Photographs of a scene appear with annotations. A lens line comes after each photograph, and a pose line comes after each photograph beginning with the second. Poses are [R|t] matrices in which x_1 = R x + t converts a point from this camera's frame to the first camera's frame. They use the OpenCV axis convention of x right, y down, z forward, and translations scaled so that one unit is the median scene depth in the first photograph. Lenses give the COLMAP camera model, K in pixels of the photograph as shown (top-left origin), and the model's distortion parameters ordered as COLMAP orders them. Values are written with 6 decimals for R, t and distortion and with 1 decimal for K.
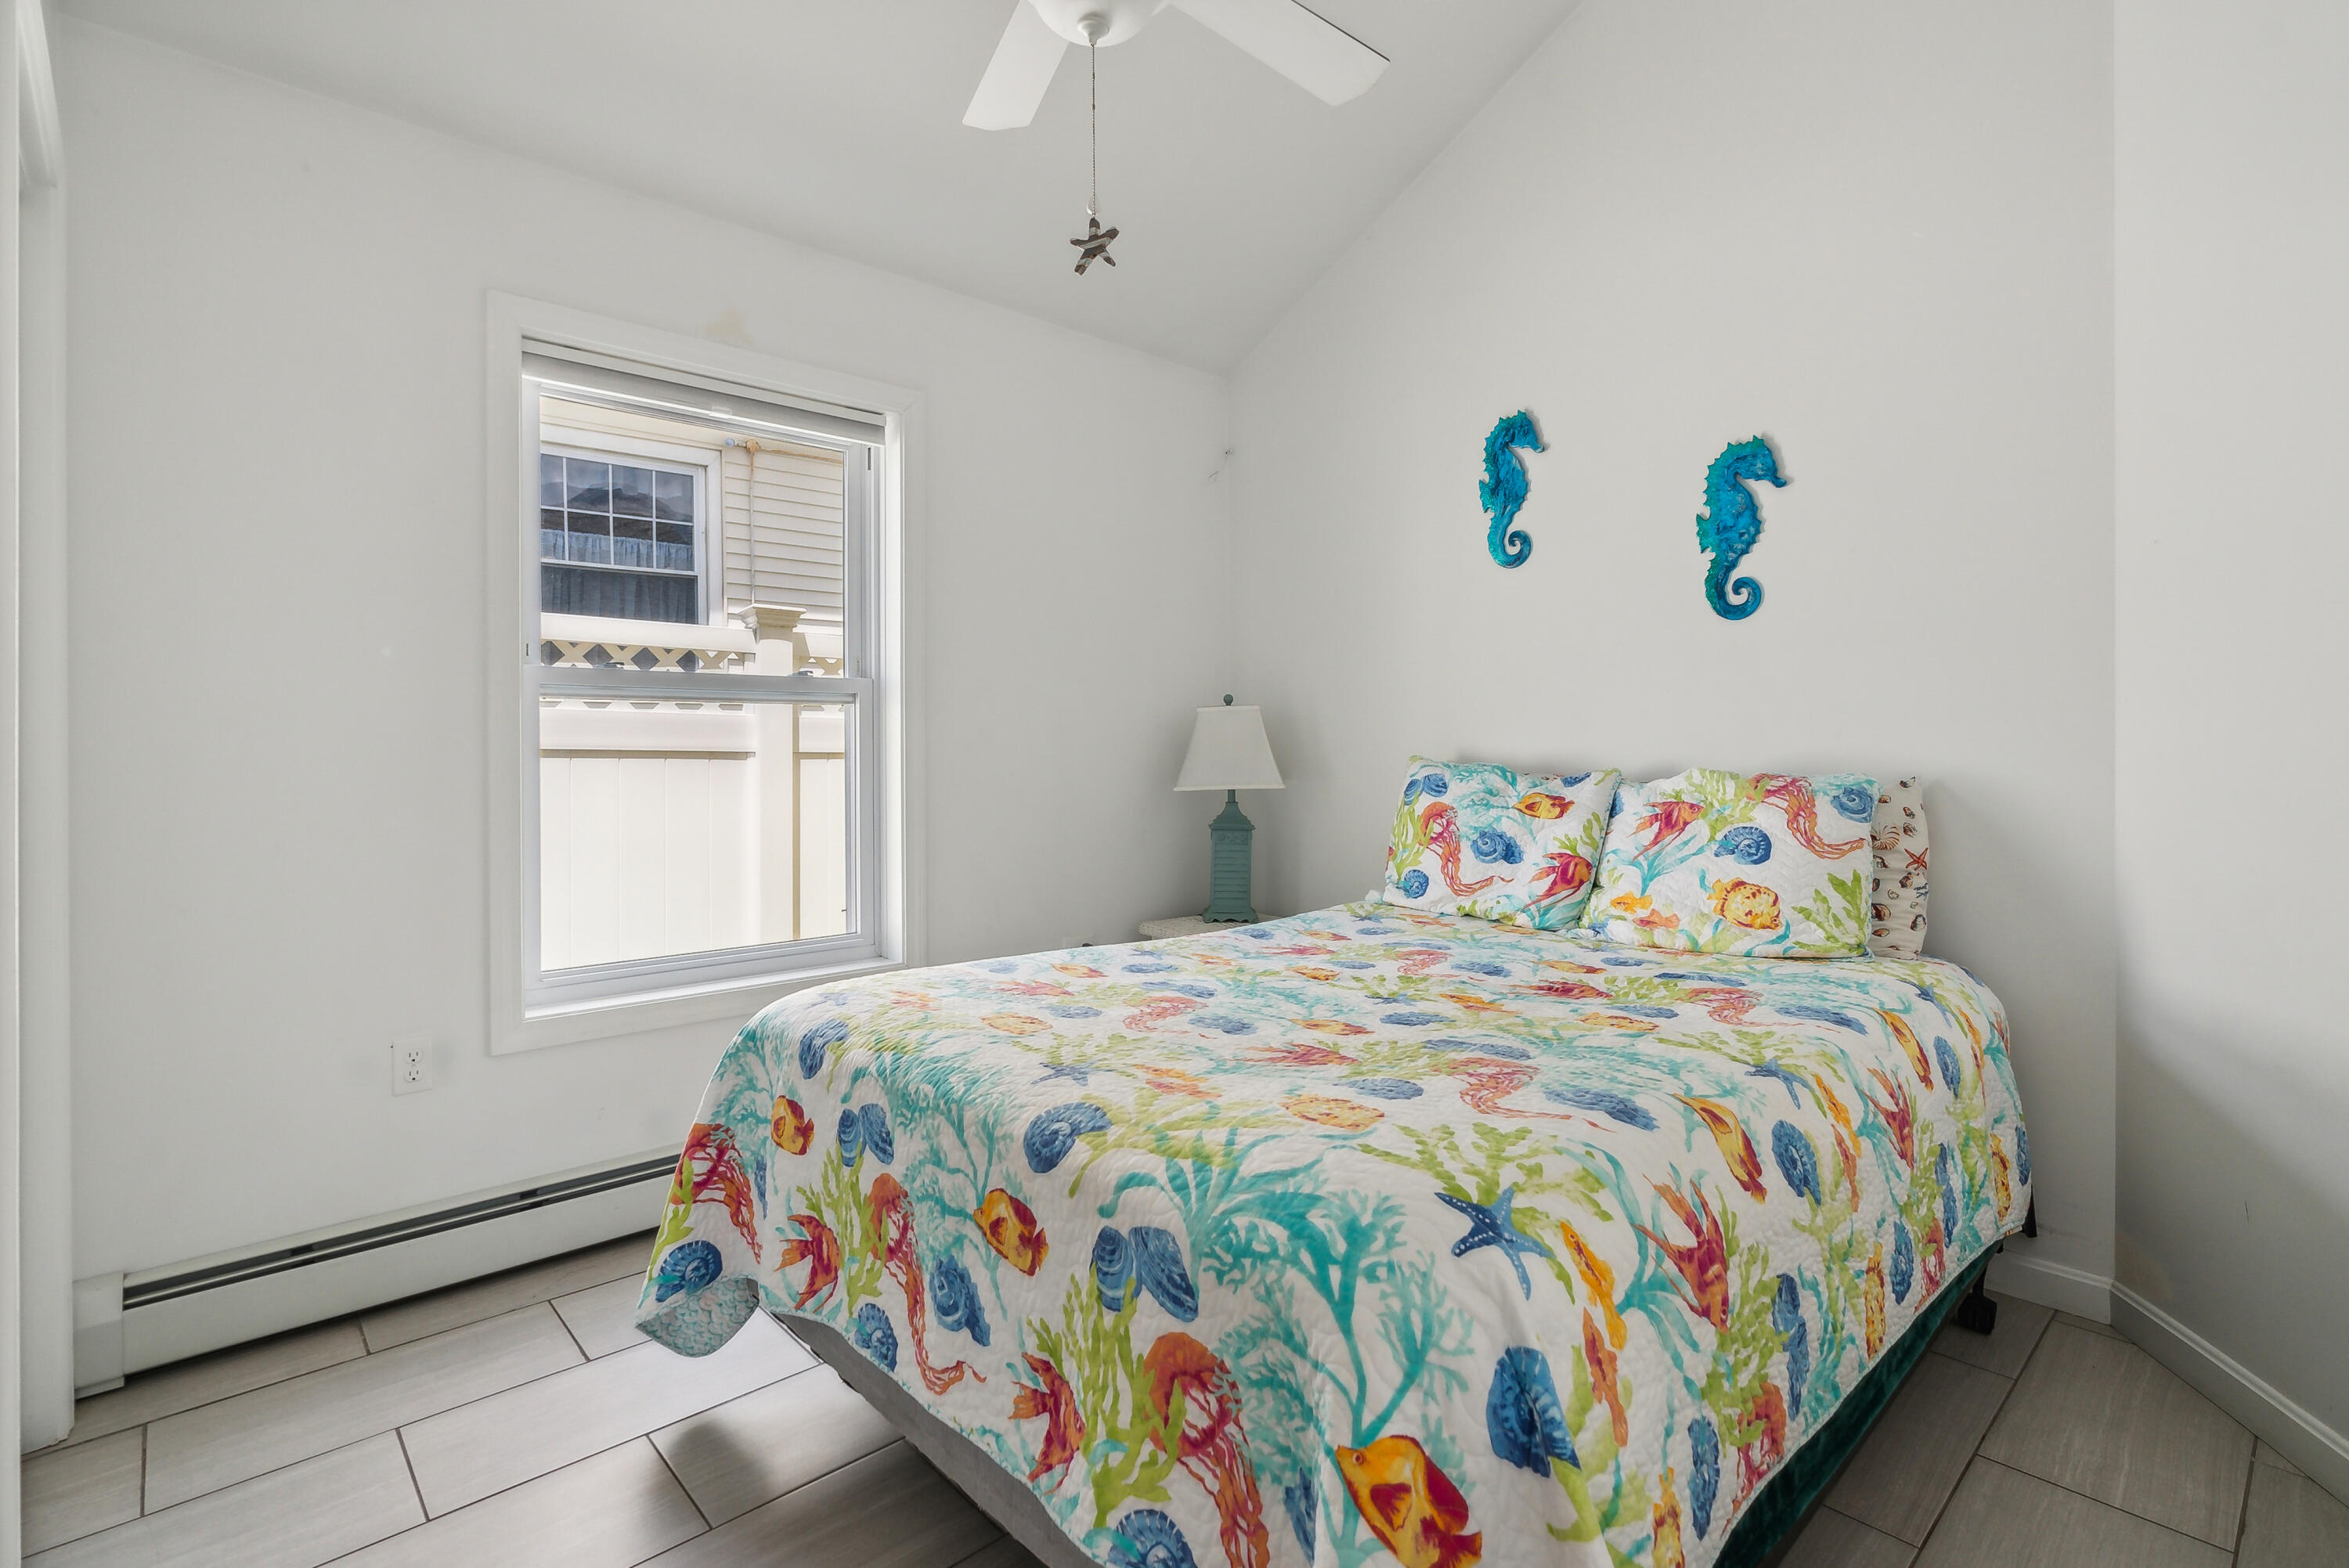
lens RADIAL K [[1096.3, 0, 1173.2], [0, 1096.3, 763.2], [0, 0, 1]] dist [-0.001662, -0.000214]
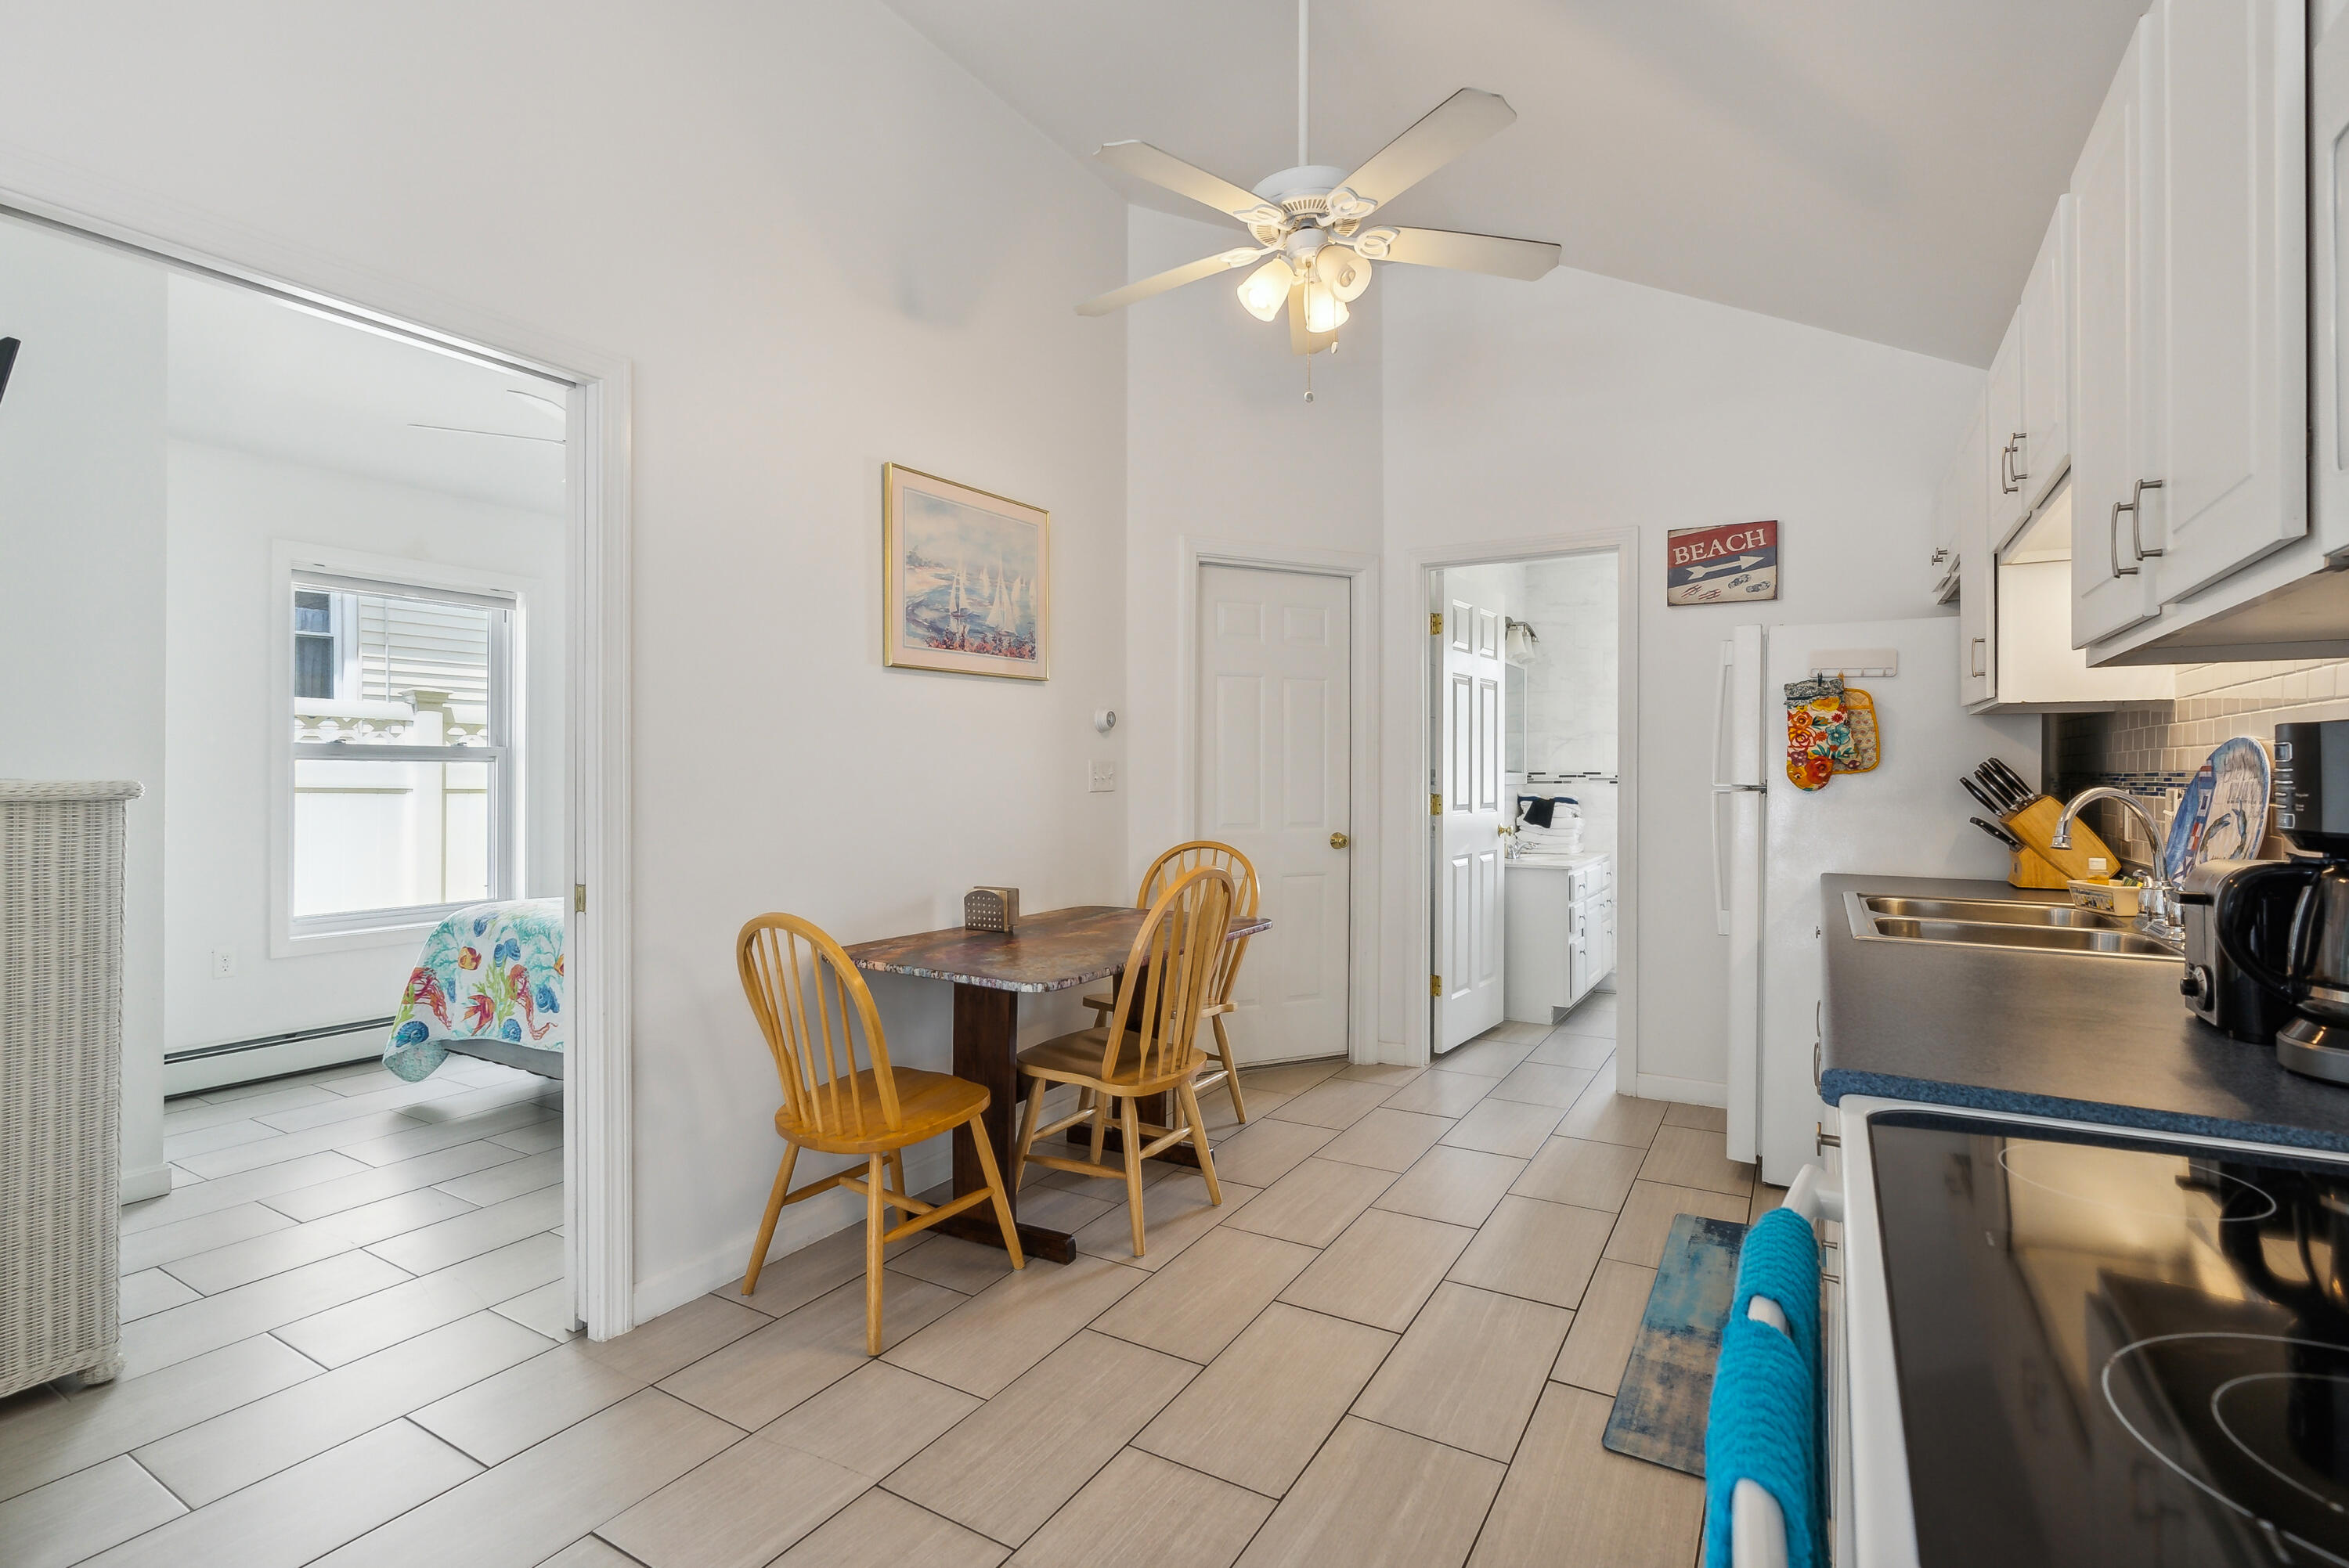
lens RADIAL K [[1093.9, 0, 1174.5], [0, 1093.9, 784.0], [0, 0, 1]] dist [-0.001515, -0.000290]
pose [[0.957721, 0.005250, 0.287650, 0.384021], [-0.002860, 0.999958, -0.008727, -0.015704], [-0.287683, 0.007535, 0.957696, -1.538264]]
